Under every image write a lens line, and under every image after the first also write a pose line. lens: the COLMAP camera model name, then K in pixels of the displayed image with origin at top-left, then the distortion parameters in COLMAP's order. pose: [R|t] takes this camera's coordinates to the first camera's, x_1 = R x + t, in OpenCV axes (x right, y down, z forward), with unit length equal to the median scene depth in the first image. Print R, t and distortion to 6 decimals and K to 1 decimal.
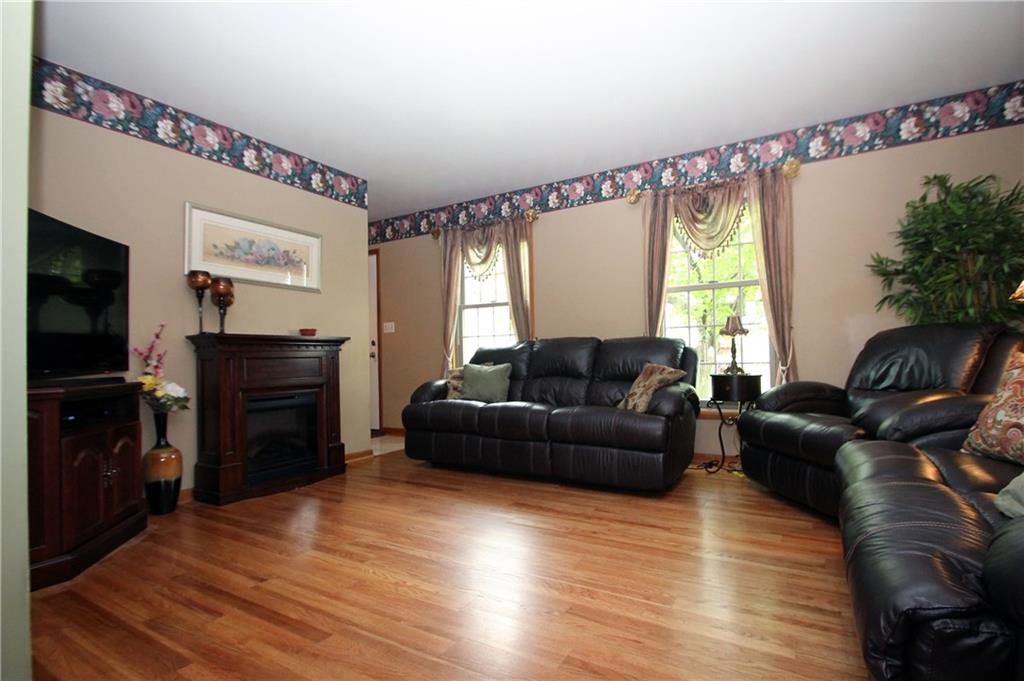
lens RADIAL K [[487.8, 0, 514.7], [0, 487.8, 343.1], [0, 0, 1]] dist [-0.010241, -0.000422]
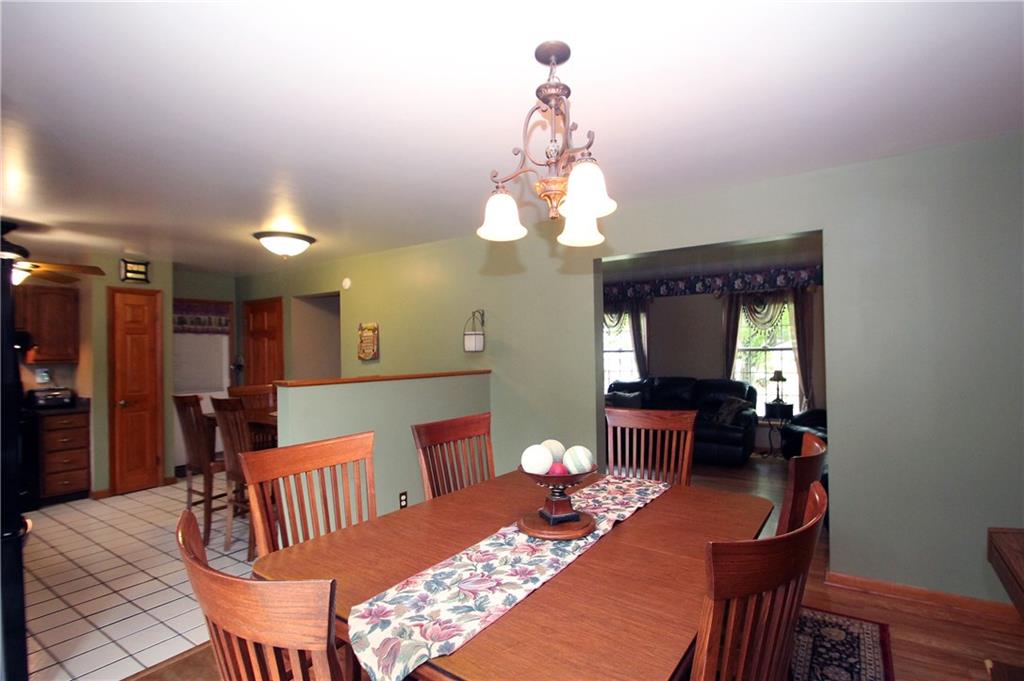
lens RADIAL K [[487.8, 0, 513.2], [0, 487.8, 341.8], [0, 0, 1]] dist [-0.010241, -0.000422]
pose [[0.998105, 0.002254, -0.061499, -0.395775], [-0.001363, 0.999894, 0.014526, -0.177680], [0.061525, -0.014415, 0.998001, -0.808414]]
